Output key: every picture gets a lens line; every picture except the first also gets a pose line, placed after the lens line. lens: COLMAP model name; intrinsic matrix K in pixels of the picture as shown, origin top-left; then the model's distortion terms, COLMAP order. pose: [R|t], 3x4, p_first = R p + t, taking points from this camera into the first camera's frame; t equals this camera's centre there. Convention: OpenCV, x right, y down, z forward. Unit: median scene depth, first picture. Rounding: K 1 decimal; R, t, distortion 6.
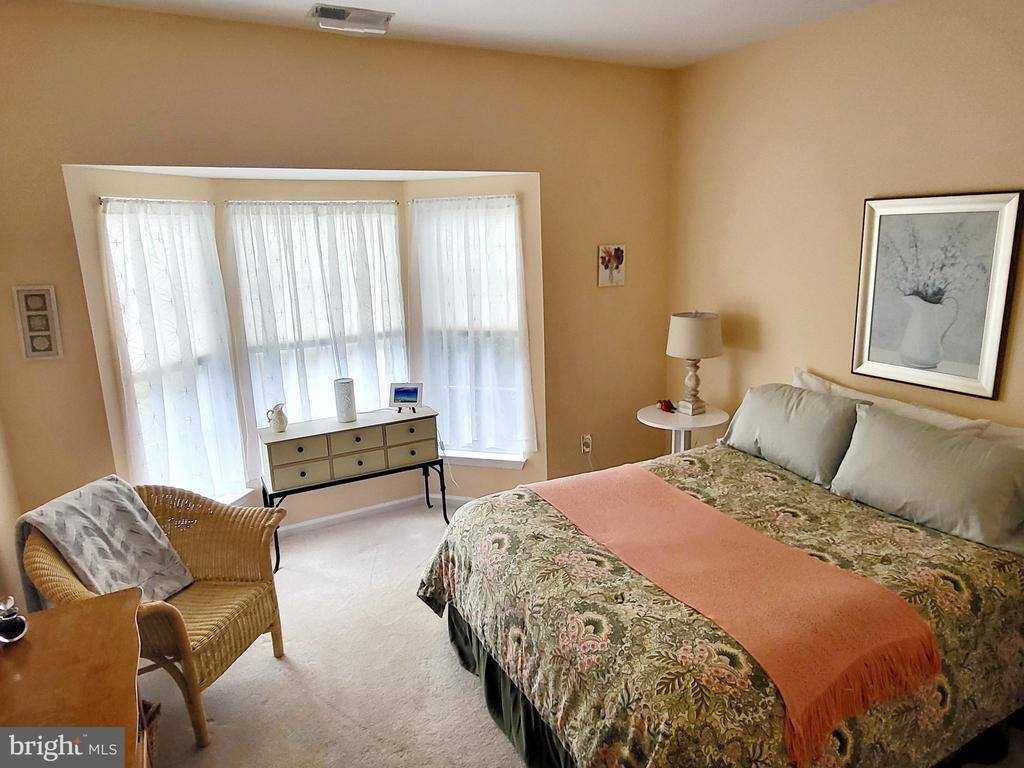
lens RADIAL K [[647.0, 0, 506.3], [0, 647.0, 381.8], [0, 0, 1]] dist [0.002024, 0.000020]
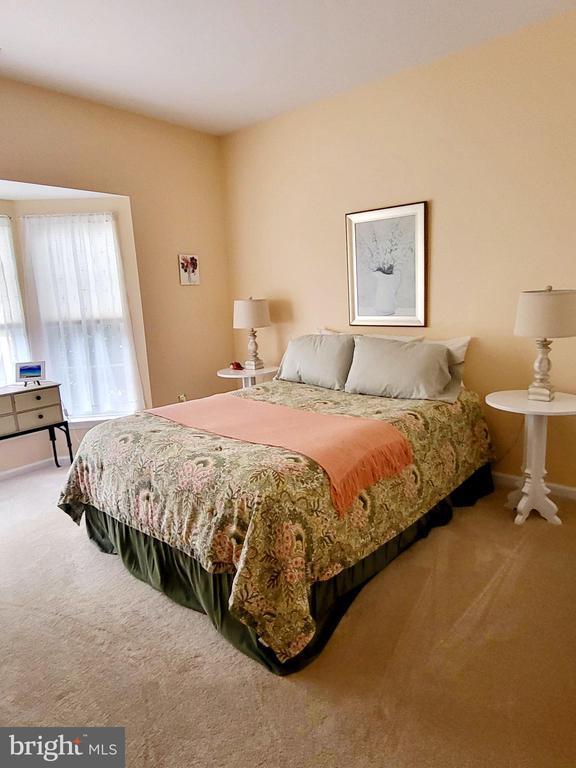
lens RADIAL K [[485.3, 0, 292.1], [0, 485.3, 383.9], [0, 0, 1]] dist [0.002024, 0.000020]
pose [[0.931037, -0.079912, 0.356067, -0.032000], [0.099130, 0.994422, -0.036026, 0.178337], [-0.351202, 0.068838, 0.933766, -0.048230]]
